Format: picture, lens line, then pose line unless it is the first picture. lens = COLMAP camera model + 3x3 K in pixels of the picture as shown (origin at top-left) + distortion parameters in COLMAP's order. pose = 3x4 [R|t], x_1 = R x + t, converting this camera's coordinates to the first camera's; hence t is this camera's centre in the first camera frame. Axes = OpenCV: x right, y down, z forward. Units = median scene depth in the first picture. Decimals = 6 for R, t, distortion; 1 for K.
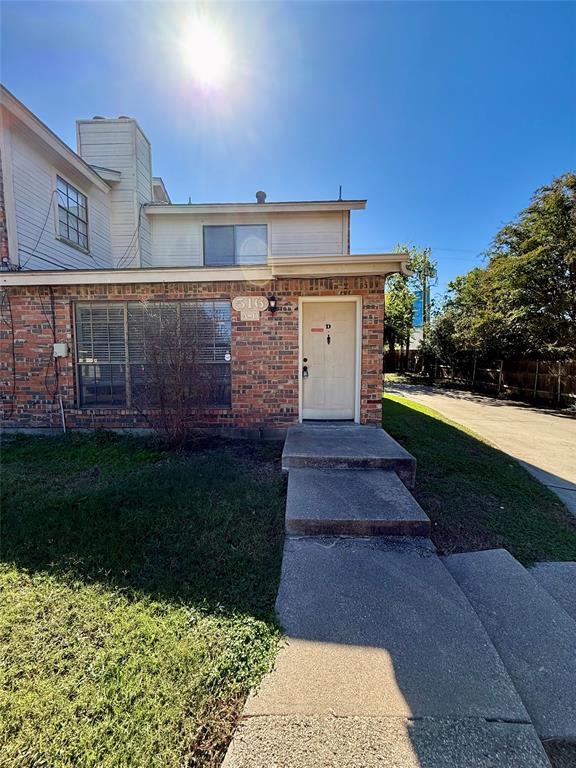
lens RADIAL K [[304.7, 0, 287.5], [0, 304.7, 384.7], [0, 0, 1]] dist [-0.005223, 0.000796]
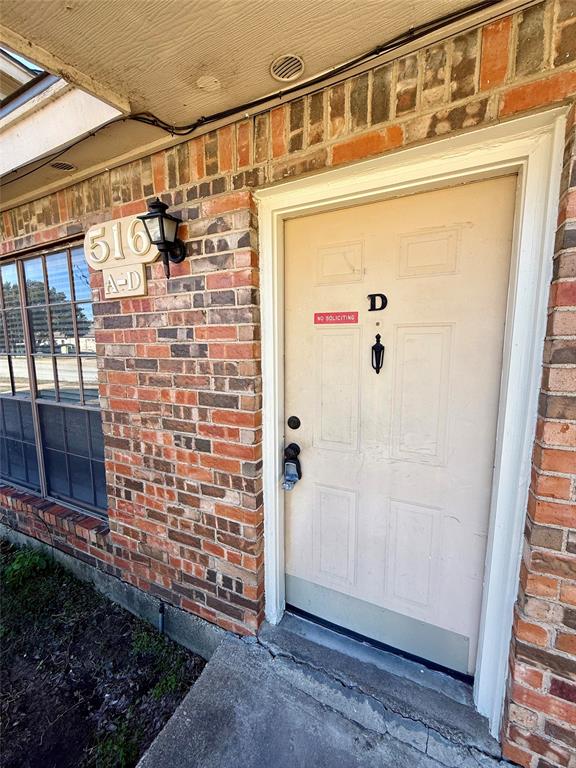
lens RADIAL K [[304.7, 0, 288.9], [0, 304.7, 380.8], [0, 0, 1]] dist [-0.005223, 0.000796]
pose [[0.920077, 0.050462, -0.388473, 0.170663], [-0.028787, 0.997697, 0.061420, -0.143734], [0.390678, -0.045329, 0.919411, 0.759053]]
